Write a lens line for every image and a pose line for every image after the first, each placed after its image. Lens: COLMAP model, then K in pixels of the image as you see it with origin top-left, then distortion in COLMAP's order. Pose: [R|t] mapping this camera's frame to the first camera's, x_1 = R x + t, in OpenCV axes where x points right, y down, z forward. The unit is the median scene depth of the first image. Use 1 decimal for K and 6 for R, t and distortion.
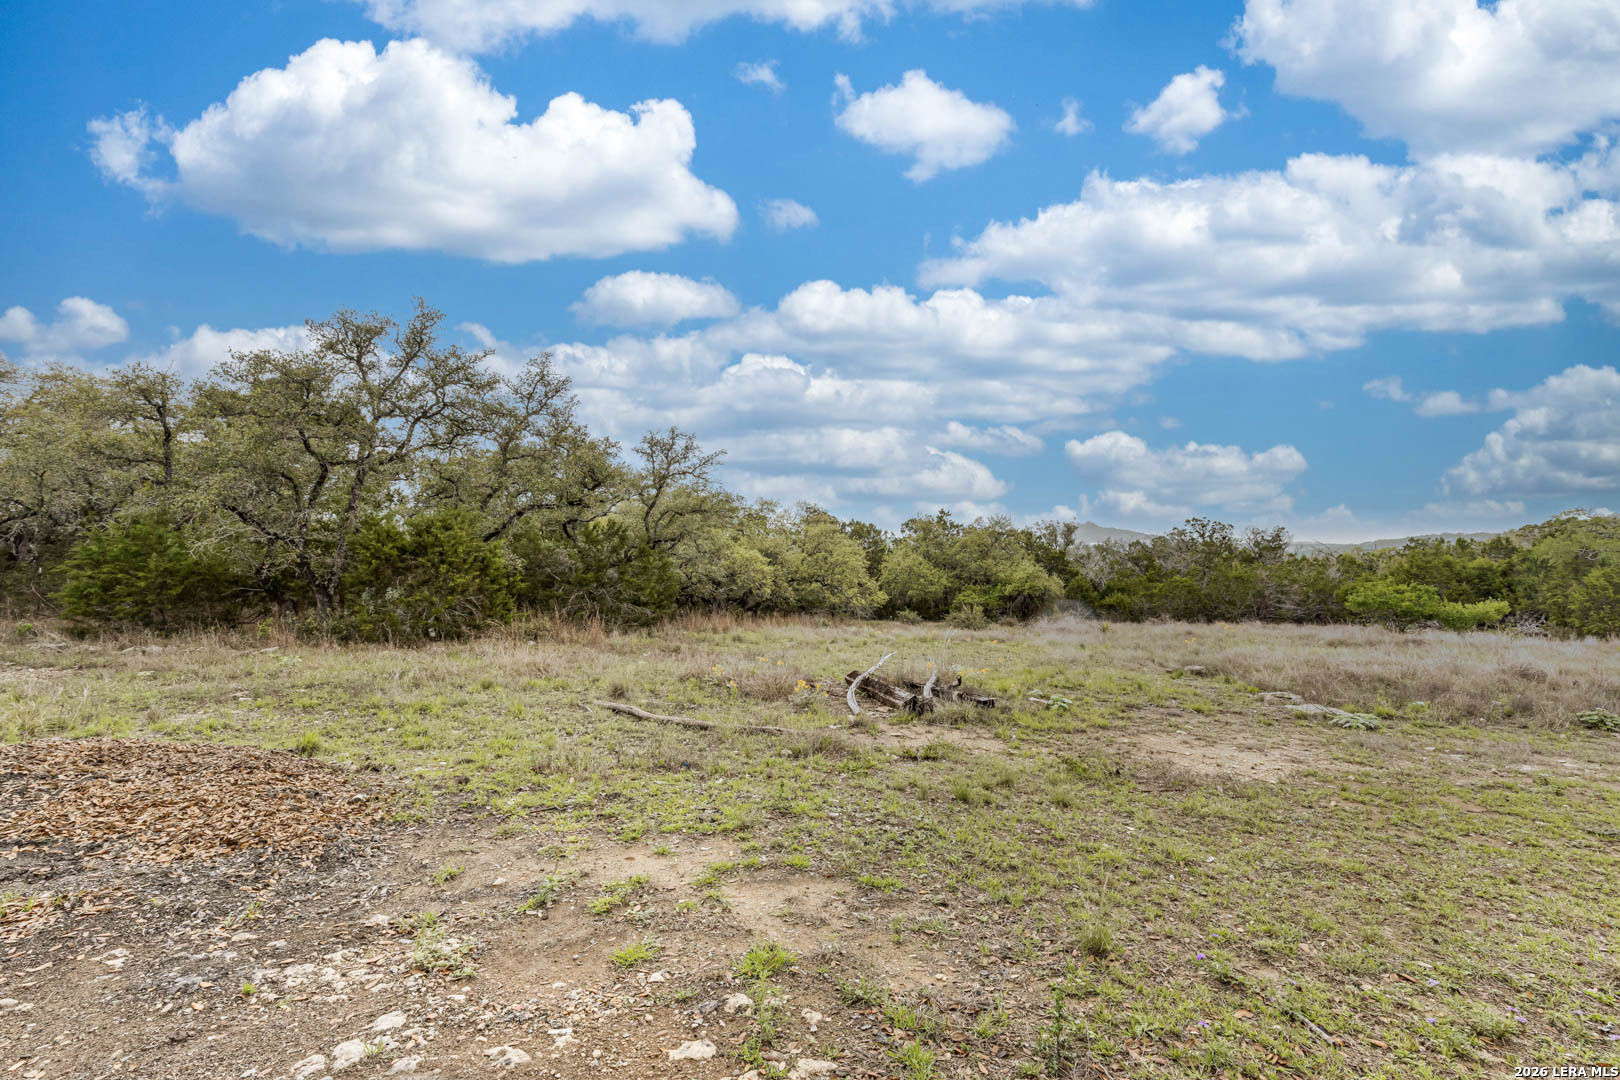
lens RADIAL K [[715.4, 0, 811.3], [0, 715.4, 555.4], [0, 0, 1]] dist [0.022942, 0.000346]
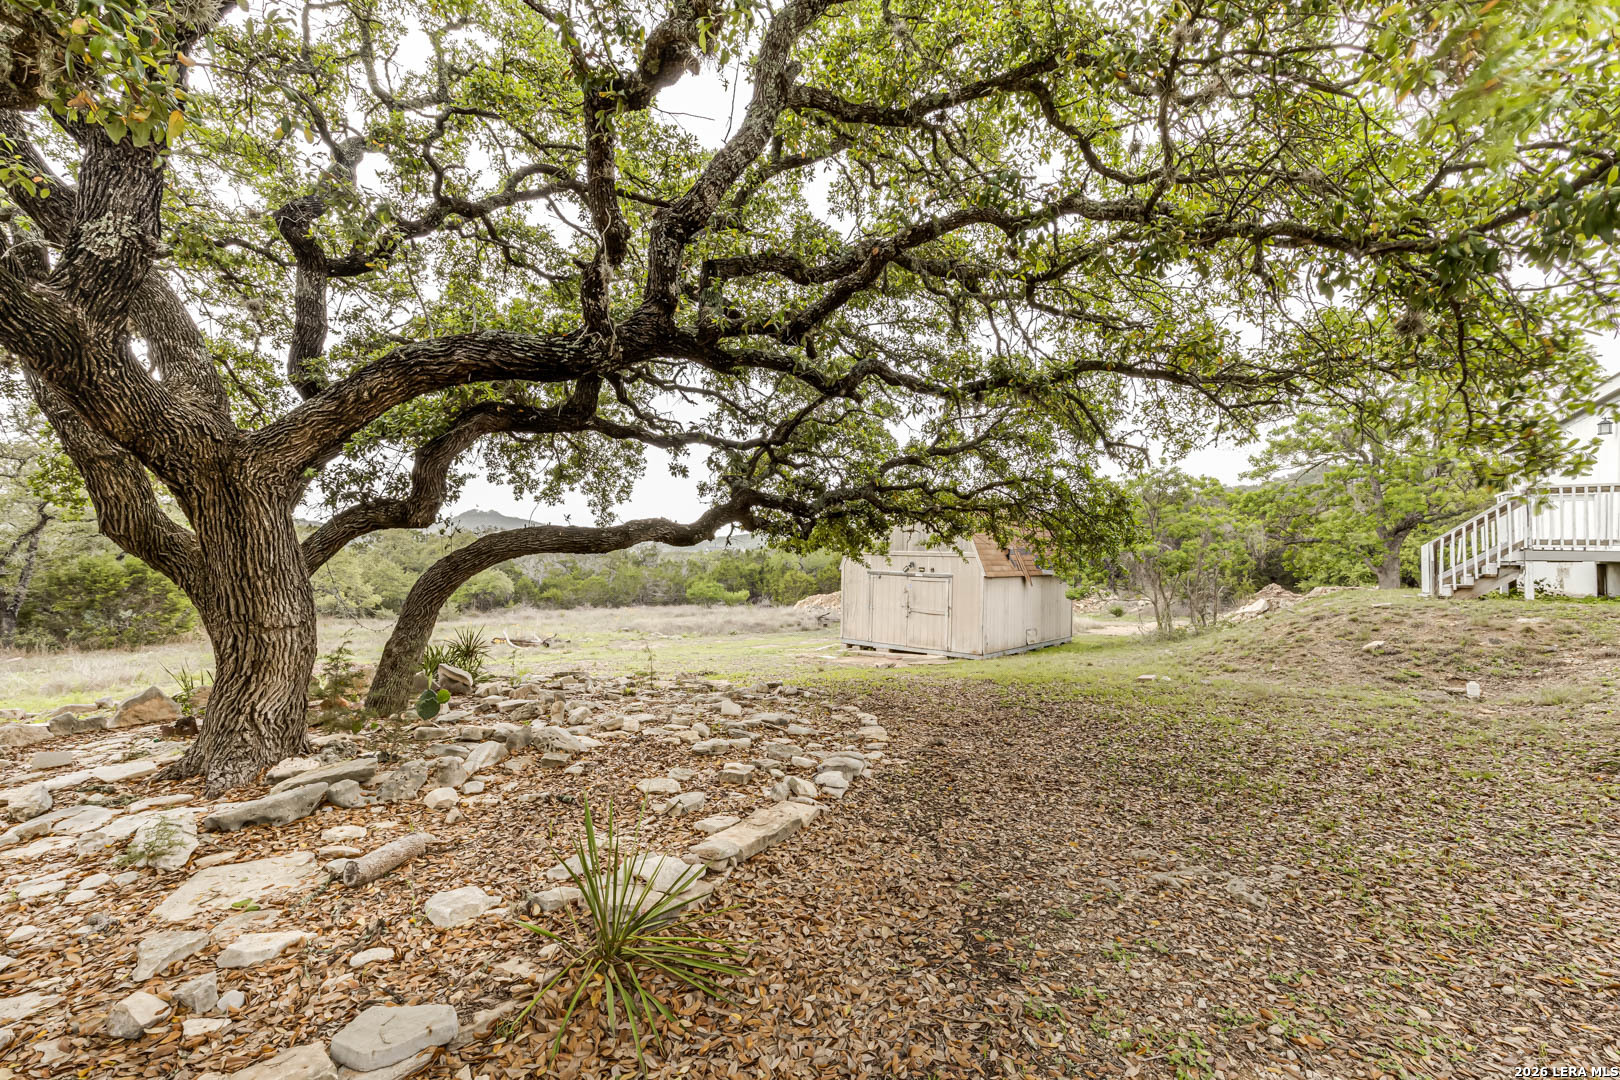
lens RADIAL K [[715.4, 0, 808.3], [0, 715.4, 545.6], [0, 0, 1]] dist [0.022942, 0.000346]
pose [[0.705543, 0.017787, 0.708444, -0.219887], [-0.019276, 0.999797, -0.005905, -0.034192], [-0.708405, -0.009490, 0.705742, -0.331496]]
